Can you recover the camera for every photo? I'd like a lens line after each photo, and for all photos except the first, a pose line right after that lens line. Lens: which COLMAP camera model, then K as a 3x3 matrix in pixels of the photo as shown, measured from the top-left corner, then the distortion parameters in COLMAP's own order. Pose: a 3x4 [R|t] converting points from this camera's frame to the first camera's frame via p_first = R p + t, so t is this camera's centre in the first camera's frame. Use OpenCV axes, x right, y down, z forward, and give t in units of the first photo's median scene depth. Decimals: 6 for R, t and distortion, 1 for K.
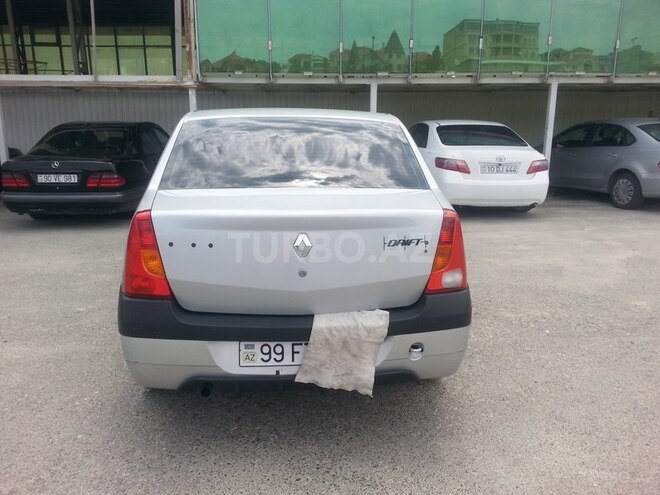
lens RADIAL K [[524.2, 0, 328.3], [0, 524.2, 247.7], [0, 0, 1]] dist [0.067472, -0.102014]
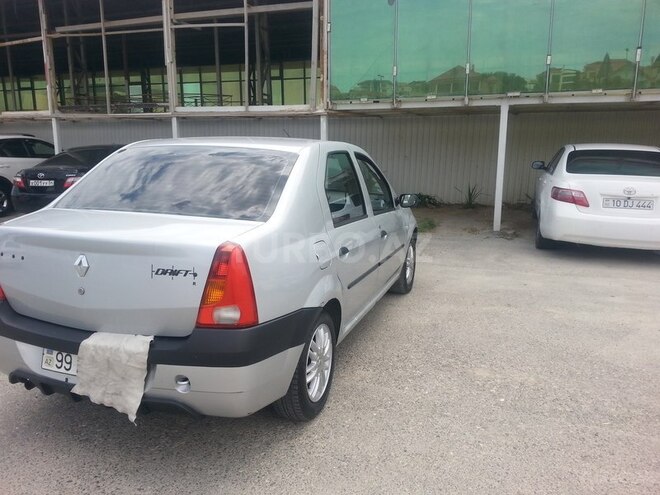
lens RADIAL K [[524.2, 0, 333.8], [0, 524.2, 248.2], [0, 0, 1]] dist [0.067472, -0.102014]
pose [[0.912660, 0.078938, -0.401025, 0.430984], [-0.094480, 0.995344, -0.019095, -0.034289], [0.397650, 0.055316, 0.915868, 0.104328]]
